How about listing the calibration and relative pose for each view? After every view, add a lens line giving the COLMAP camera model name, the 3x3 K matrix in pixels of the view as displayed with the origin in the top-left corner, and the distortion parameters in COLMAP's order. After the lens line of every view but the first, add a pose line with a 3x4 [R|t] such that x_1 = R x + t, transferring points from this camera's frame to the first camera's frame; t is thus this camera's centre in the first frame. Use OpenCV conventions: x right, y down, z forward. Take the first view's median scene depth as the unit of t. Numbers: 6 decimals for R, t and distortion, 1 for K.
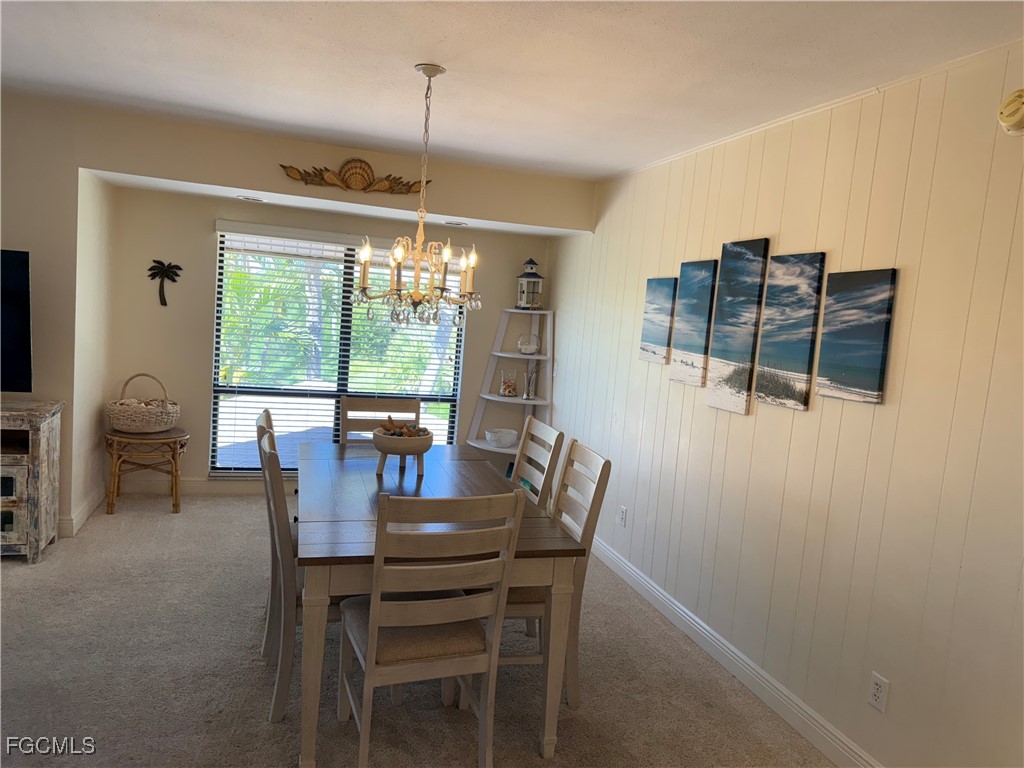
lens RADIAL K [[728.8, 0, 512.0], [0, 728.8, 384.0], [0, 0, 1]] dist [0.081391, -0.102322]
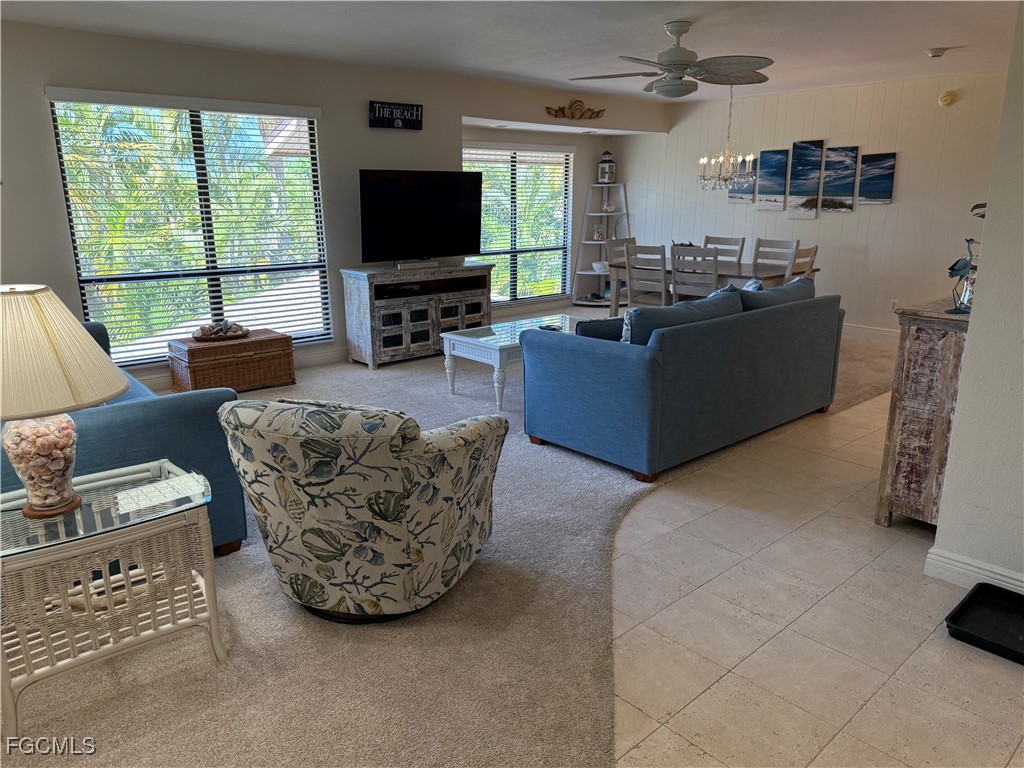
lens RADIAL K [[778.8, 0, 514.4], [0, 778.8, 389.9], [0, 0, 1]] dist [0.184537, -0.281750]
pose [[0.891024, -0.187916, 0.413235, -1.286355], [0.118212, 0.974941, 0.188458, -0.014736], [-0.438294, -0.119071, 0.890910, -0.691744]]
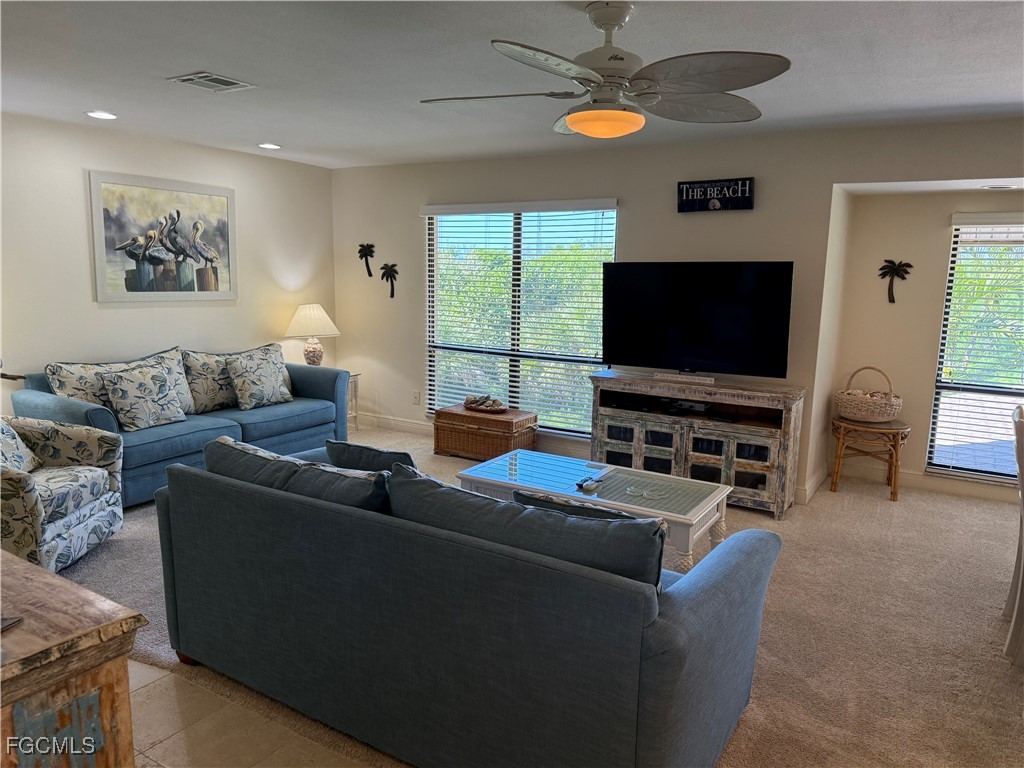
lens RADIAL K [[723.7, 0, 514.5], [0, 723.7, 391.1], [0, 0, 1]] dist [0.094966, -0.147859]
pose [[0.651637, 0.054820, -0.756547, -0.030793], [-0.045669, 0.998411, 0.033010, 0.011042], [0.757155, 0.013040, 0.653105, -0.102800]]
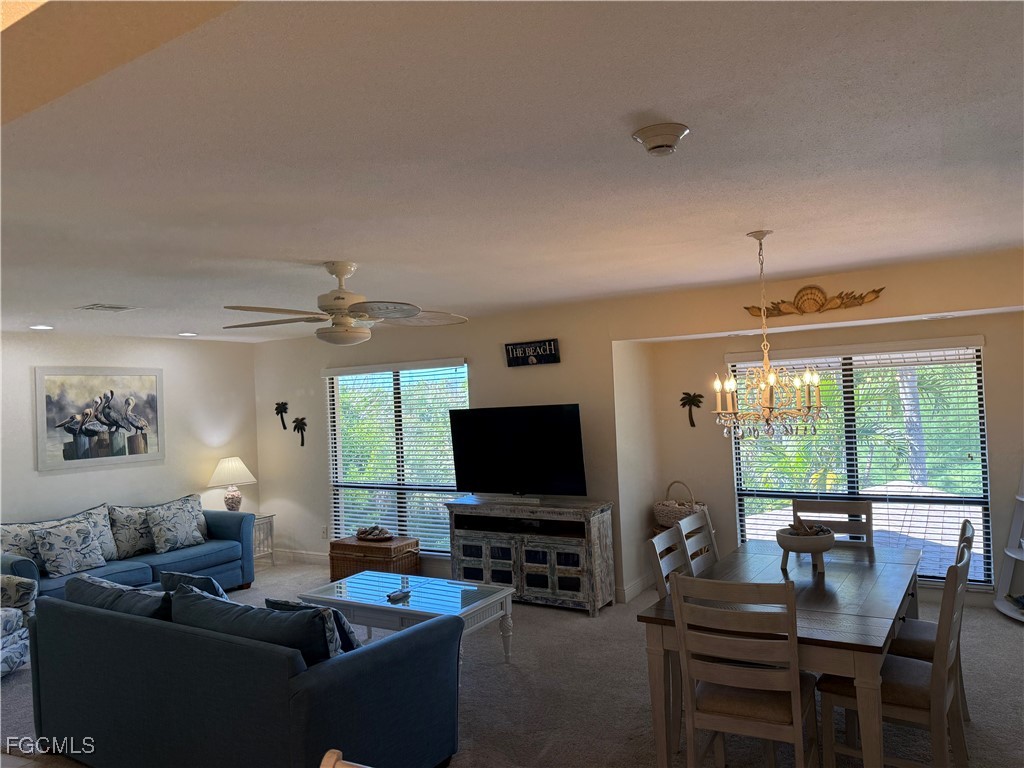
lens RADIAL K [[720.6, 0, 506.9], [0, 720.6, 386.5], [0, 0, 1]] dist [0.087495, -0.092486]
pose [[0.640339, -0.123486, -0.758101, 0.345183], [0.019867, 0.989325, -0.144368, -0.001002], [0.767835, 0.077383, 0.635957, -0.061977]]
